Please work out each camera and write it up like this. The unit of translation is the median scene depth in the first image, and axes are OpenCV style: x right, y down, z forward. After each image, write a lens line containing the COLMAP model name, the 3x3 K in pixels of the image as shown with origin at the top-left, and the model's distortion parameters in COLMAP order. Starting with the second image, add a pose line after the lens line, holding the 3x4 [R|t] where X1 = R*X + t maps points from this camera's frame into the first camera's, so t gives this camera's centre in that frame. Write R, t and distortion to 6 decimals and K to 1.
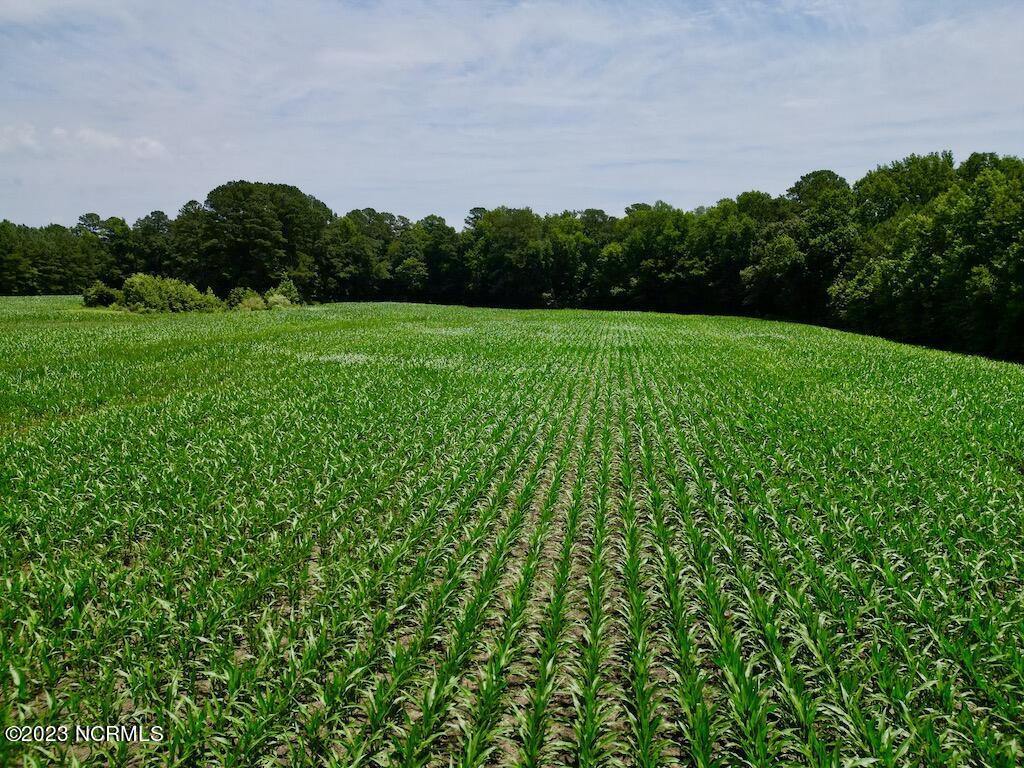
lens RADIAL K [[717.2, 0, 512.0], [0, 717.2, 384.0], [0, 0, 1]] dist [0.079272, -0.091163]
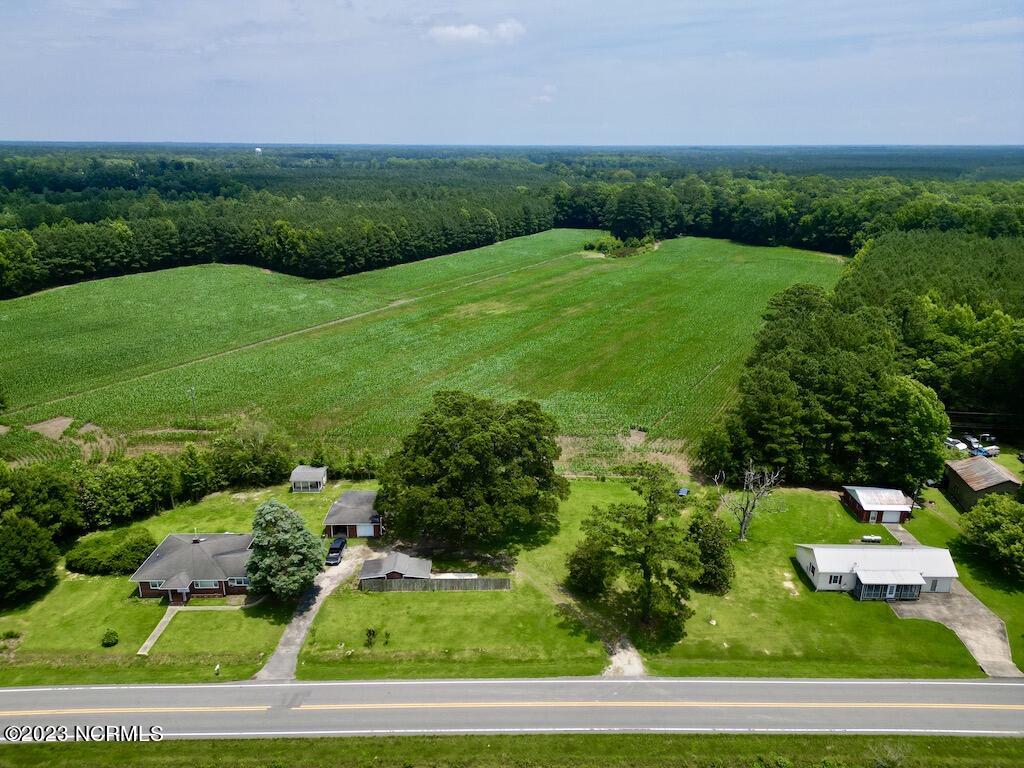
lens RADIAL K [[717.2, 0, 512.0], [0, 717.2, 384.0], [0, 0, 1]] dist [0.079272, -0.091163]
pose [[0.929245, 0.106512, -0.353779, 0.142773], [-0.041356, 0.981512, 0.186877, -0.075871], [0.367143, -0.159024, 0.916470, -1.275933]]
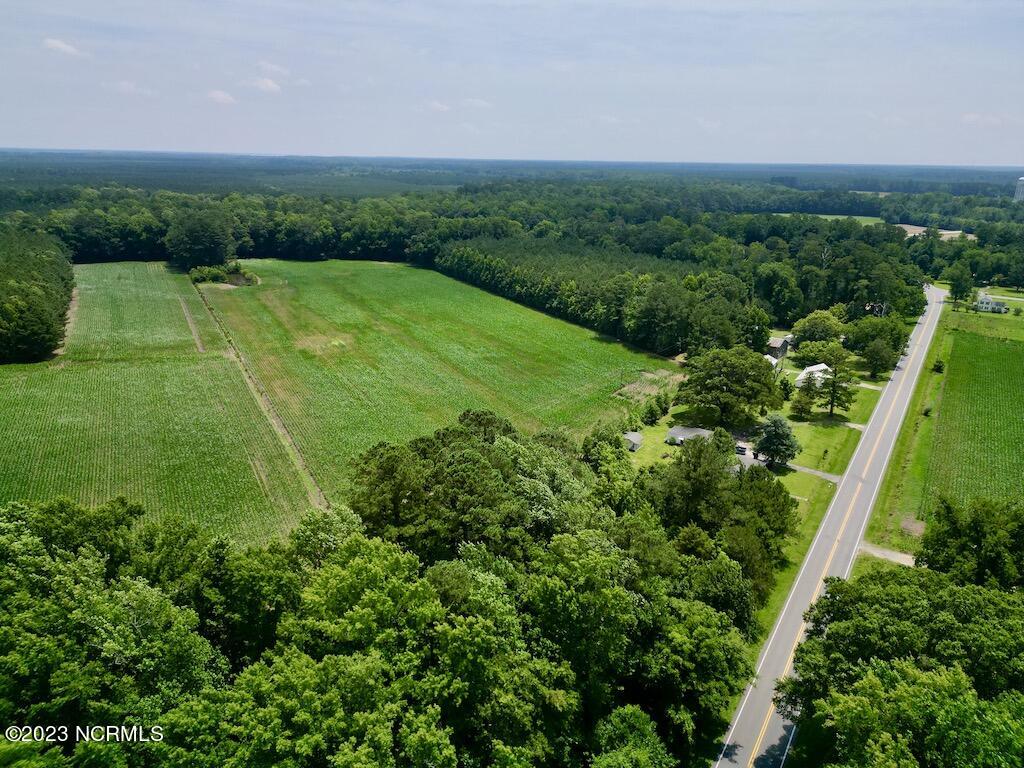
lens RADIAL K [[717.2, 0, 512.0], [0, 717.2, 384.0], [0, 0, 1]] dist [0.079272, -0.091163]
pose [[0.815273, -0.172984, 0.552636, -0.873123], [0.071233, 0.977050, 0.200745, -0.143814], [-0.574679, -0.124296, 0.808885, -1.434086]]
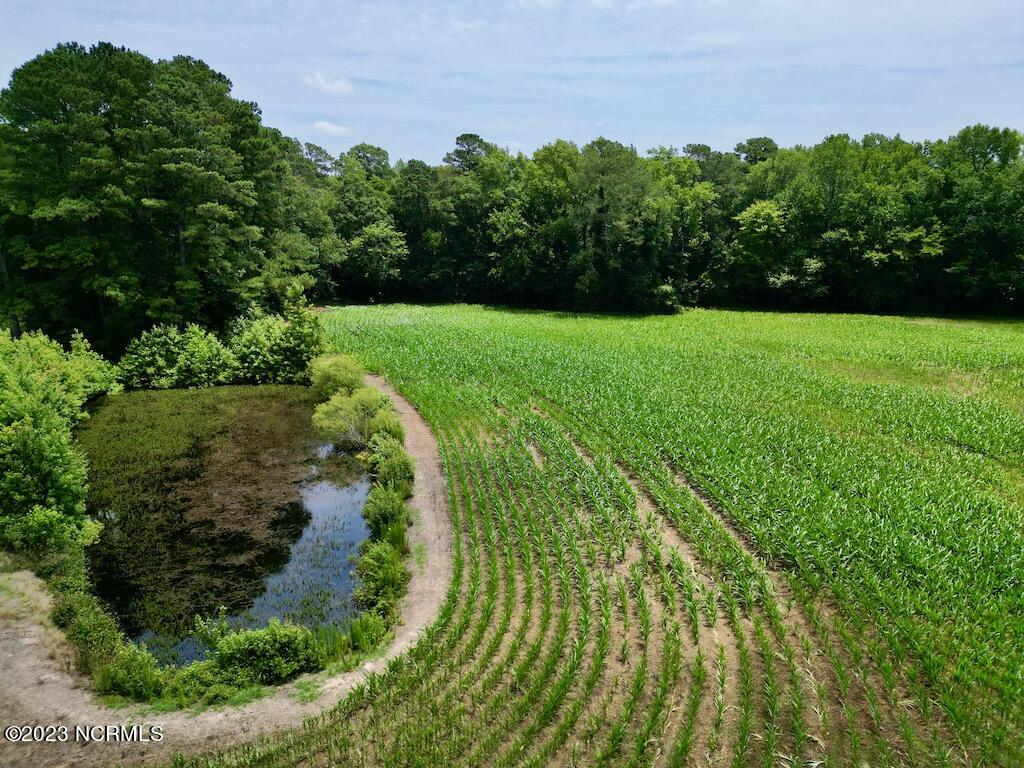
lens RADIAL K [[717.2, 0, 512.0], [0, 717.2, 384.0], [0, 0, 1]] dist [0.079272, -0.091163]
pose [[0.904447, -0.101395, 0.414360, -0.331544], [0.067563, 0.993129, 0.095548, -0.113408], [-0.421201, -0.058423, 0.905084, 0.514183]]
